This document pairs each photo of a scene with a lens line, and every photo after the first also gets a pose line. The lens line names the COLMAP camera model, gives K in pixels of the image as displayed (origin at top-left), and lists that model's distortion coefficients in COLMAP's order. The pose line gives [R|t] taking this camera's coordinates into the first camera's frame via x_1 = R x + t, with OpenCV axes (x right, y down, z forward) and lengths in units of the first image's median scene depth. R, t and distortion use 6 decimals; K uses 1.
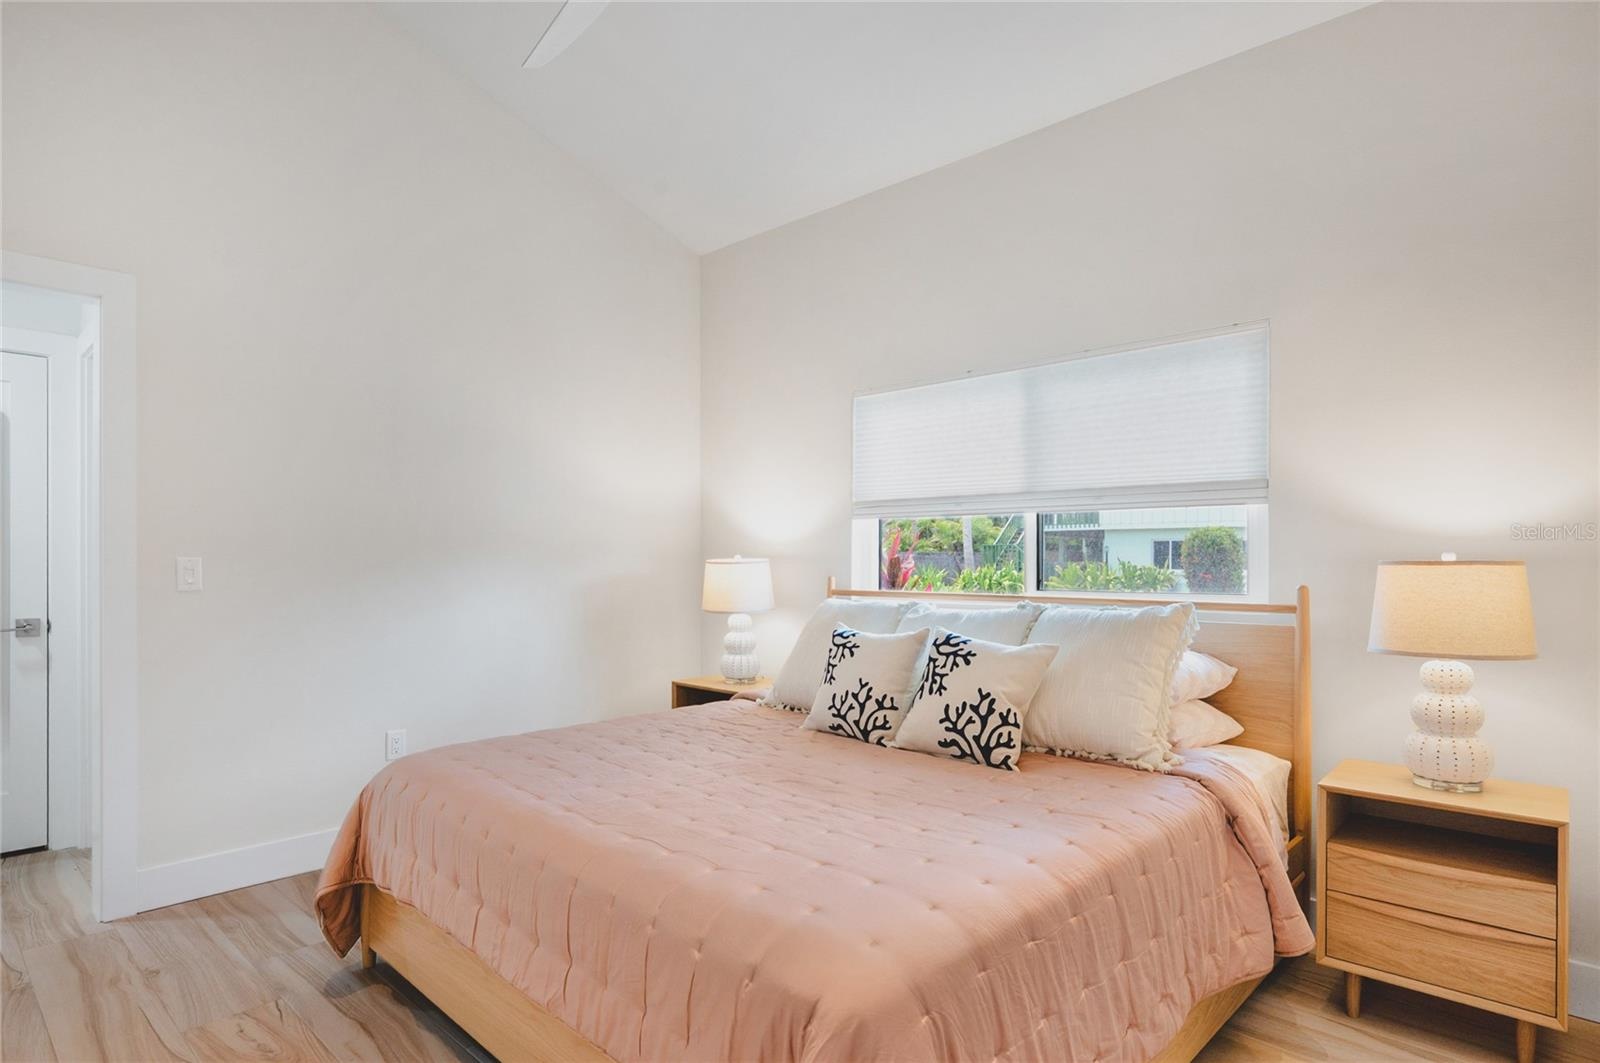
lens RADIAL K [[826.7, 0, 771.9], [0, 826.7, 552.4], [0, 0, 1]] dist [0.029700, -0.038472]
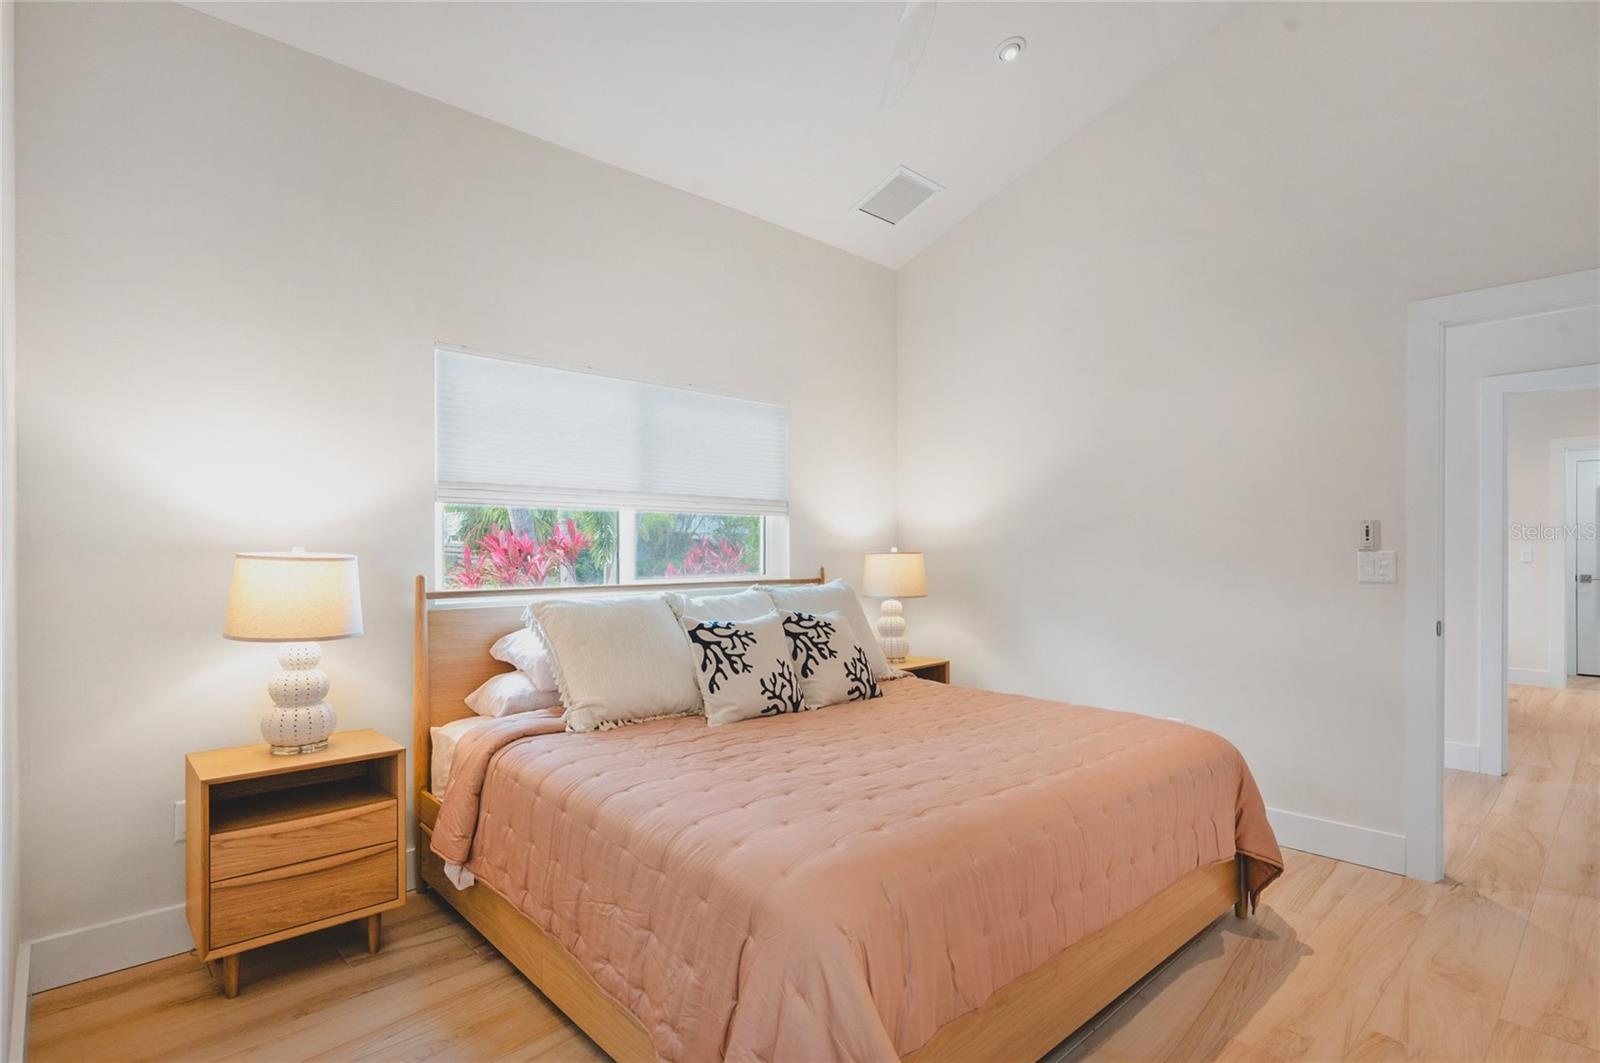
lens RADIAL K [[826.7, 0, 771.9], [0, 826.7, 552.4], [0, 0, 1]] dist [0.029700, -0.038472]
pose [[0.051212, -0.003538, 0.998682, -0.791404], [-0.004902, 0.999981, 0.003794, 0.003655], [-0.998676, -0.005090, 0.051194, 0.753515]]
